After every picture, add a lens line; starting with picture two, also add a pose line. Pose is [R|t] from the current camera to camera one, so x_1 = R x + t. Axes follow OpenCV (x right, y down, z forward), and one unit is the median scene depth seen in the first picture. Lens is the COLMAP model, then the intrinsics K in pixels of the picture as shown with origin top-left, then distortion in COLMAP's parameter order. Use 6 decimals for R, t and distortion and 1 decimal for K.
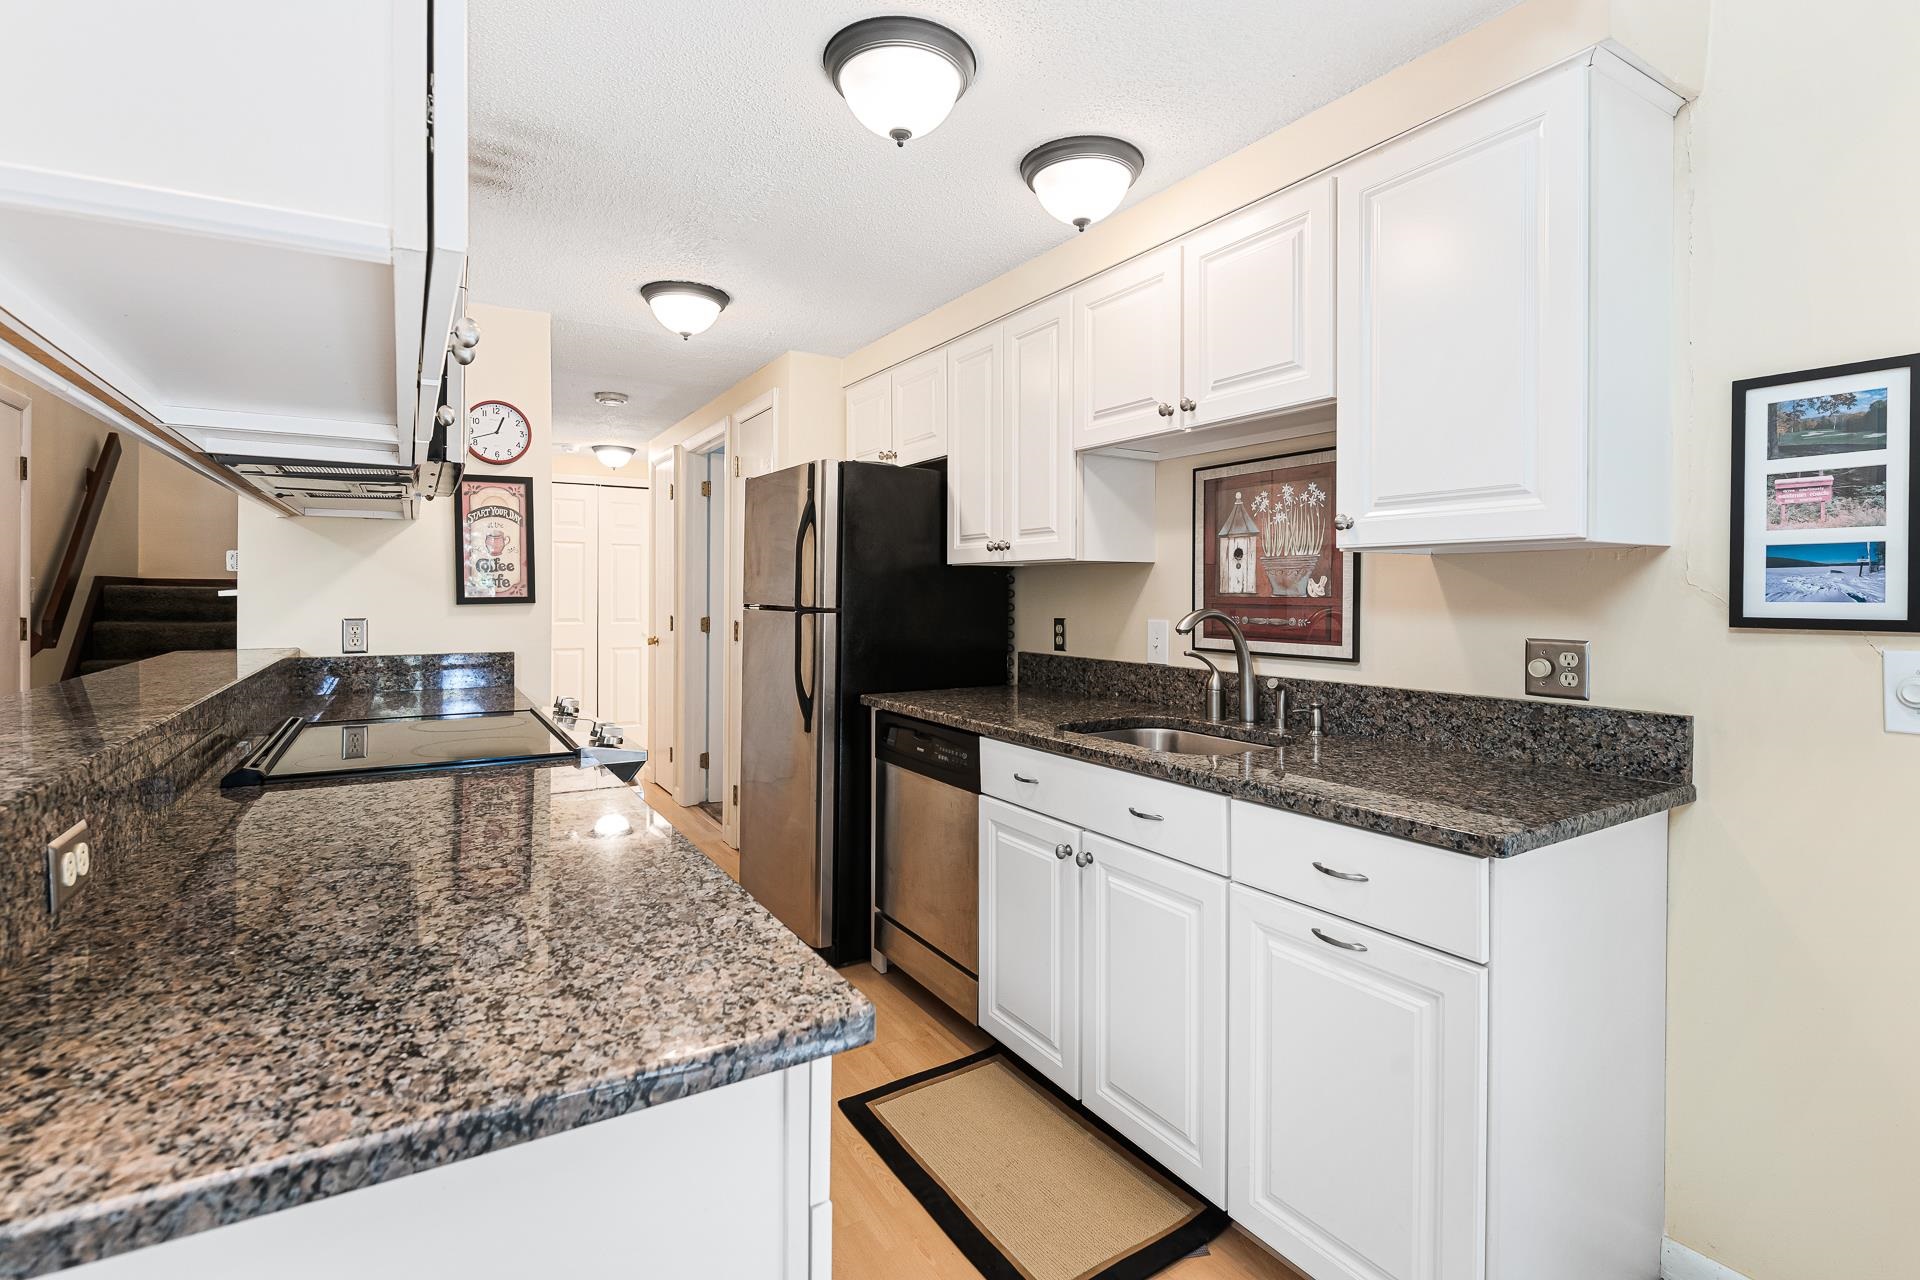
lens RADIAL K [[884.2, 0, 947.3], [0, 884.2, 597.4], [0, 0, 1]] dist [-0.009061, 0.001298]
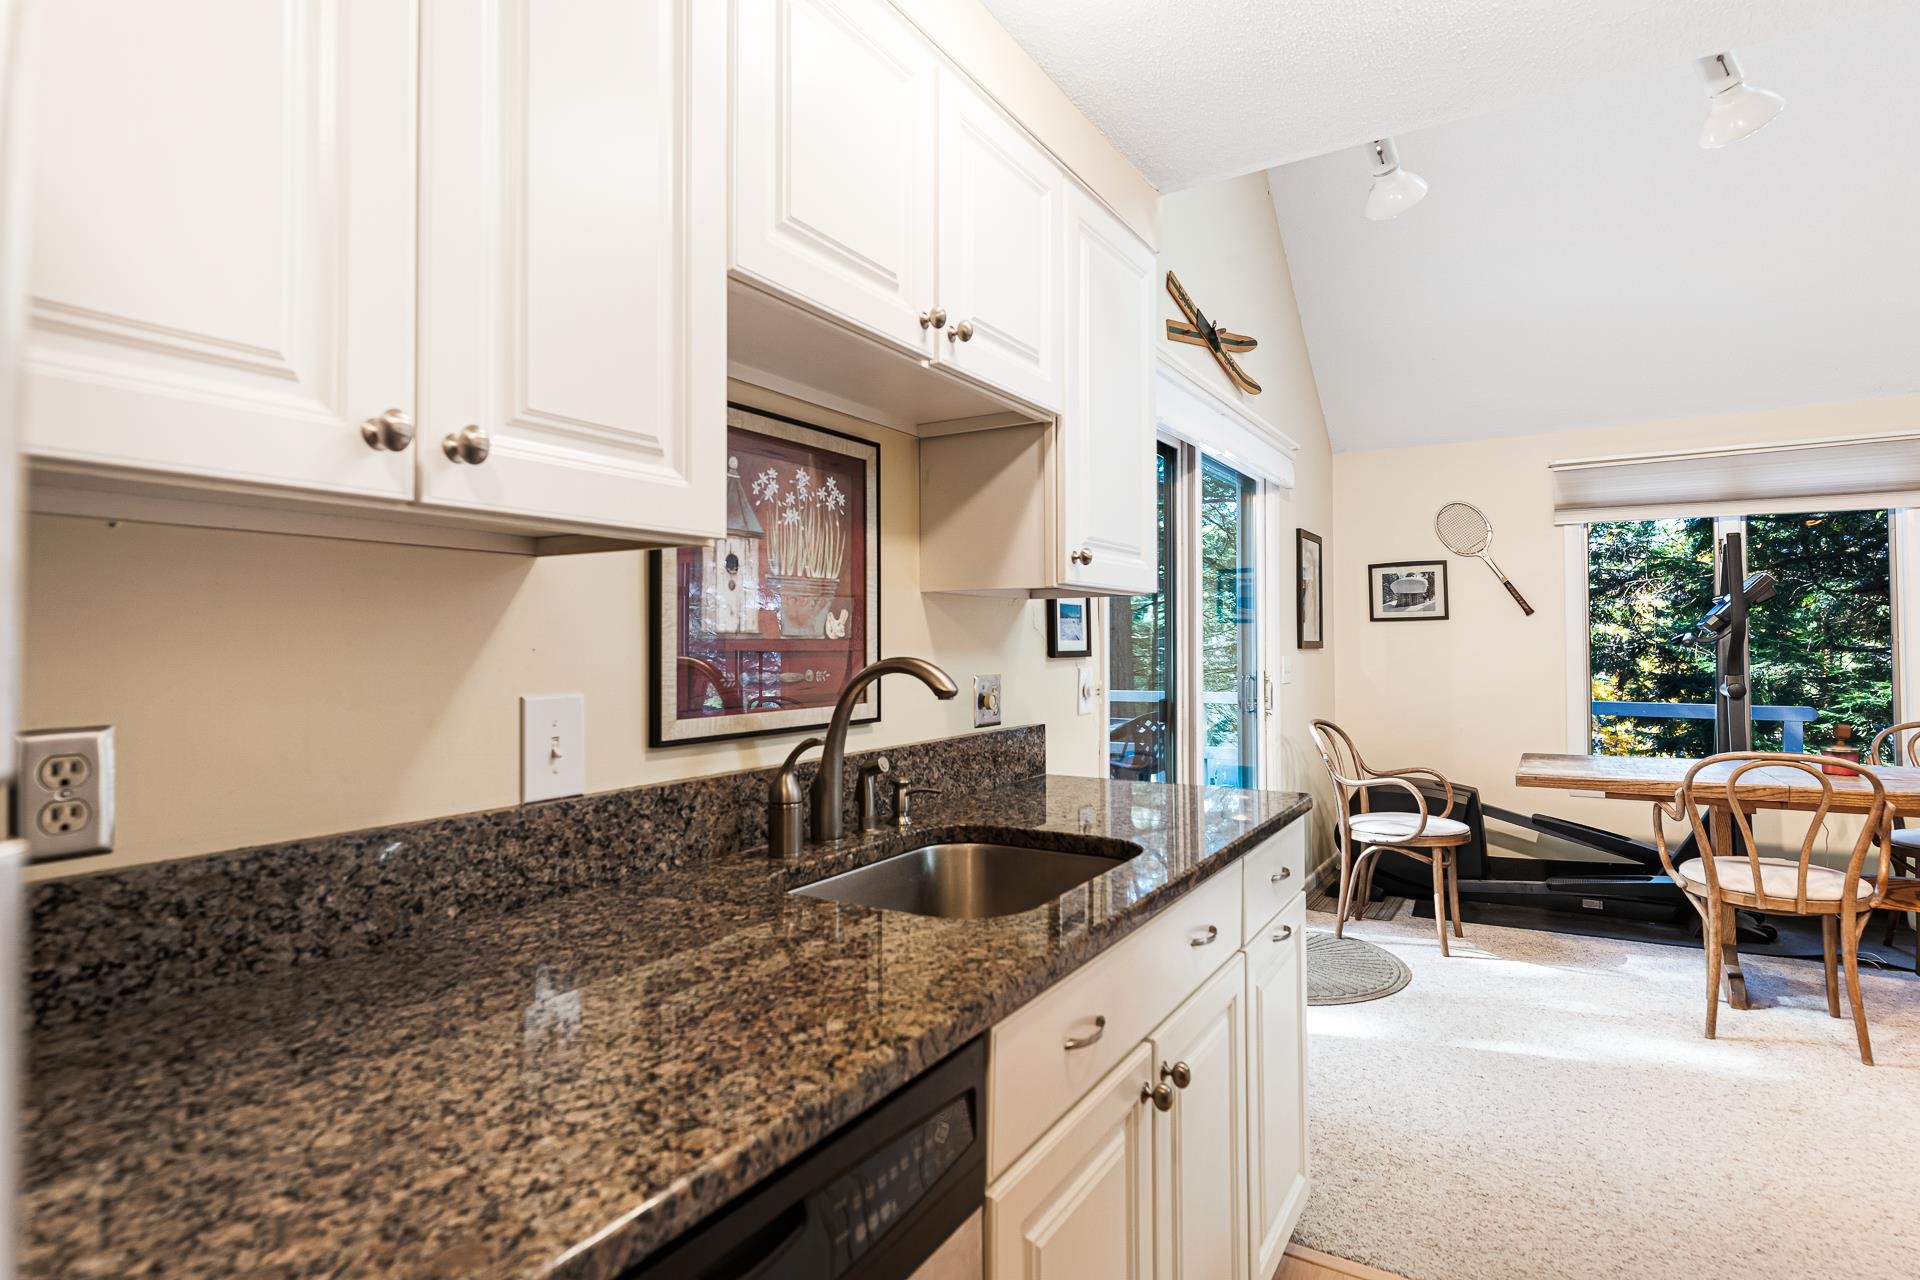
lens RADIAL K [[988.3, 0, 969.3], [0, 988.3, 625.0], [0, 0, 1]] dist [-0.000027, 0.000138]
pose [[-0.464581, 0.014544, 0.885411, -0.336244], [0.006978, 0.999894, -0.012763, -0.000825], [-0.885503, 0.000249, -0.464633, 1.269212]]
